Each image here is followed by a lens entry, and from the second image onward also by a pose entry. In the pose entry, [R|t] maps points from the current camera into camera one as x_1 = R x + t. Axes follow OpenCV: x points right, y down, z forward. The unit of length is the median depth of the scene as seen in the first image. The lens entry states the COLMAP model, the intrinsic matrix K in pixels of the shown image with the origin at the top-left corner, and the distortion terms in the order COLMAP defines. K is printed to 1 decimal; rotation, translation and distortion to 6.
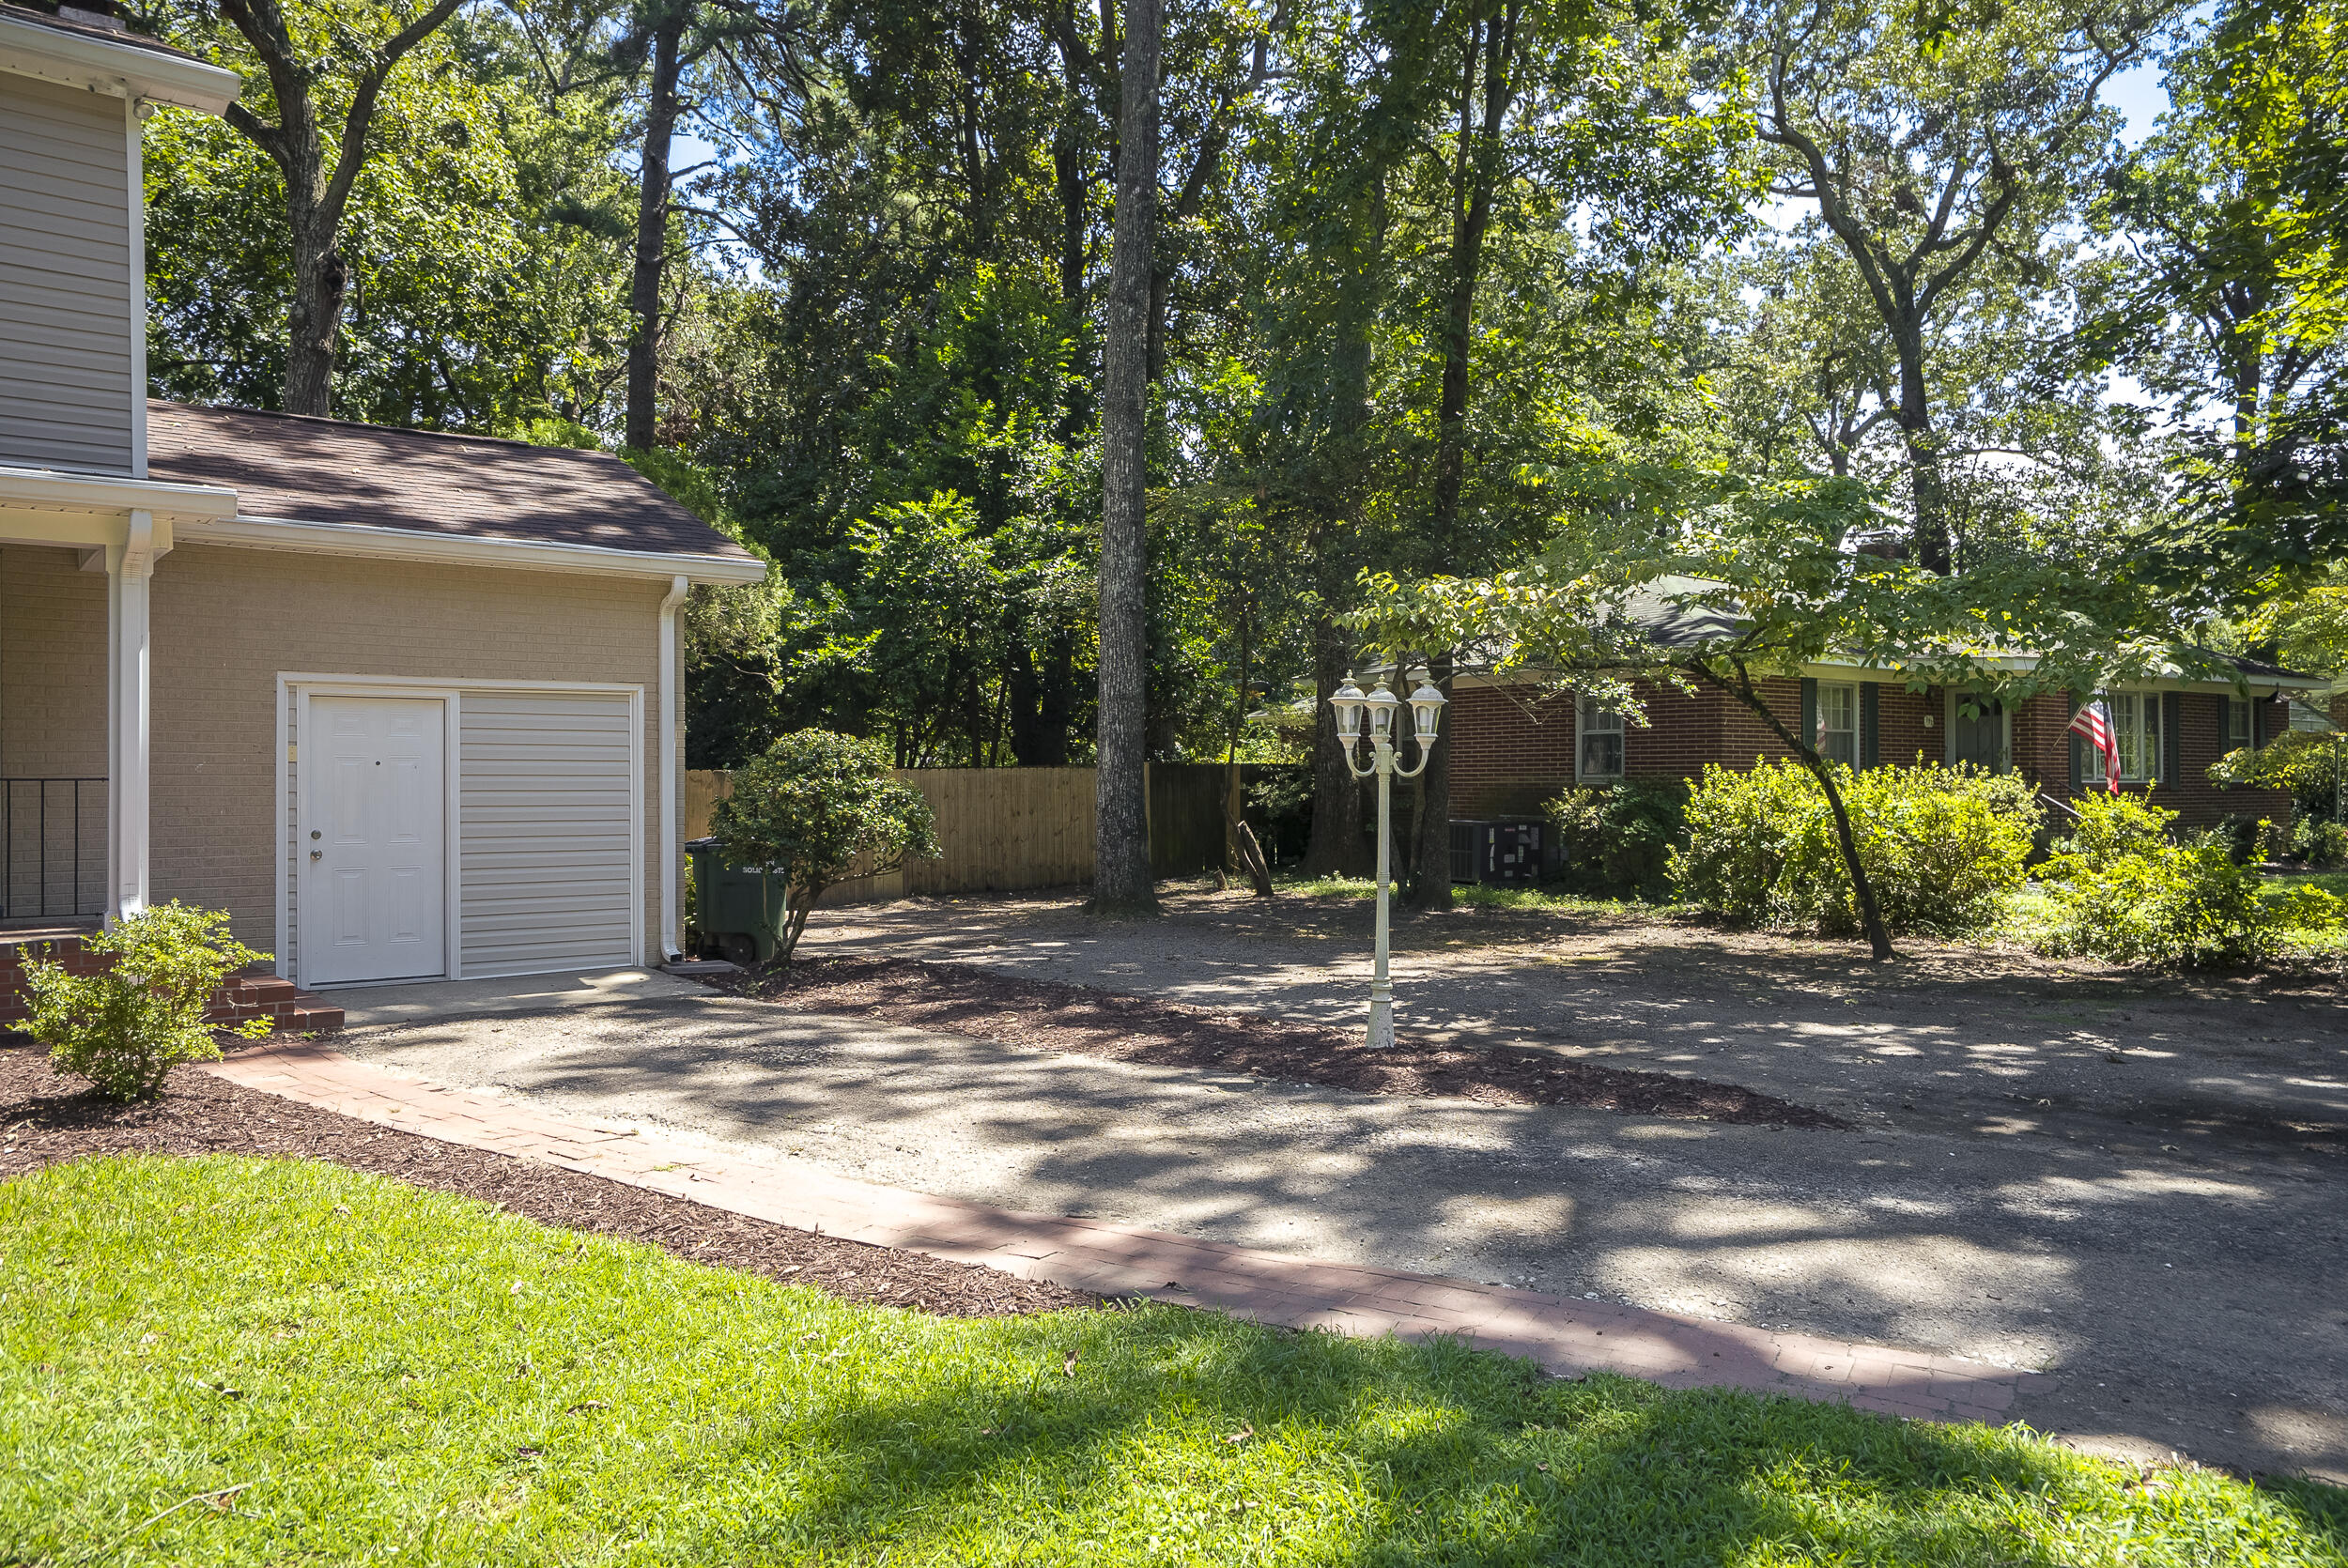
lens RADIAL K [[1684.3, 0, 1183.5], [0, 1684.3, 793.4], [0, 0, 1]] dist [0.009126, 0.005395]
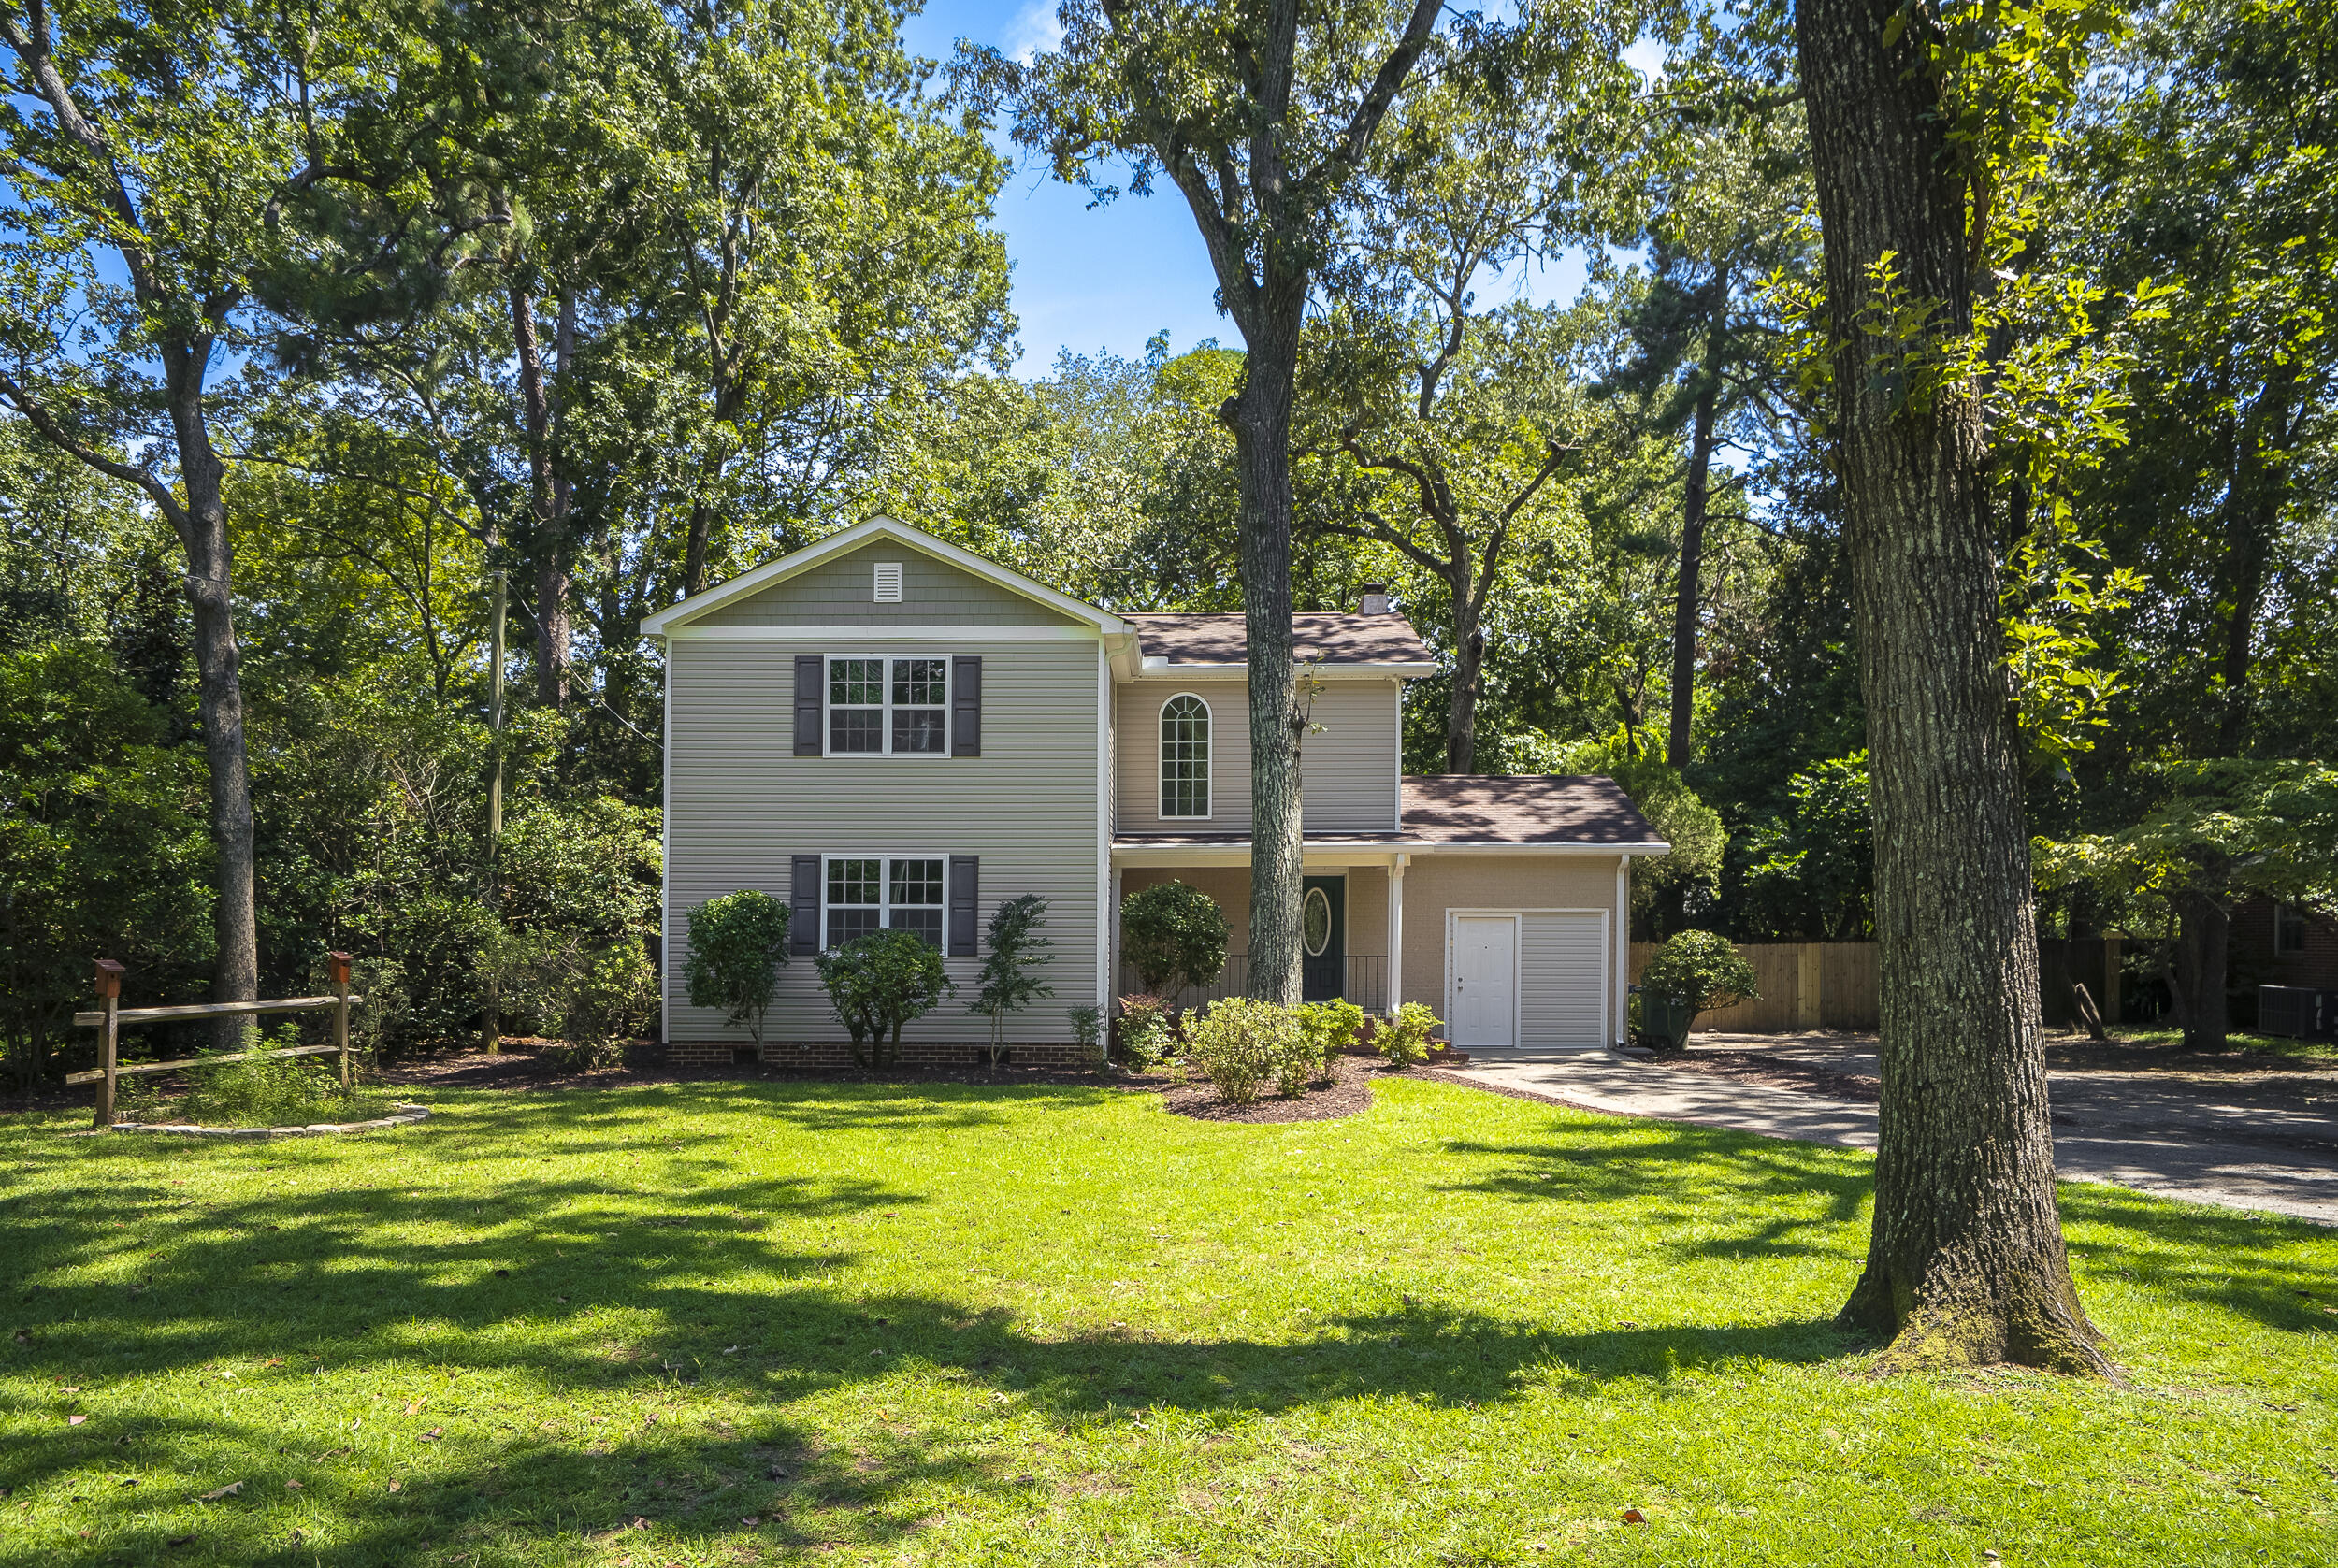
lens RADIAL K [[1612.1, 0, 1170.8], [0, 1612.1, 845.2], [0, 0, 1]] dist [-0.005893, -0.000395]
pose [[0.787231, -0.031002, -0.615879, 0.430875], [-0.007070, 0.998216, -0.059285, -0.021157], [0.616618, 0.051025, 0.785607, -0.791469]]
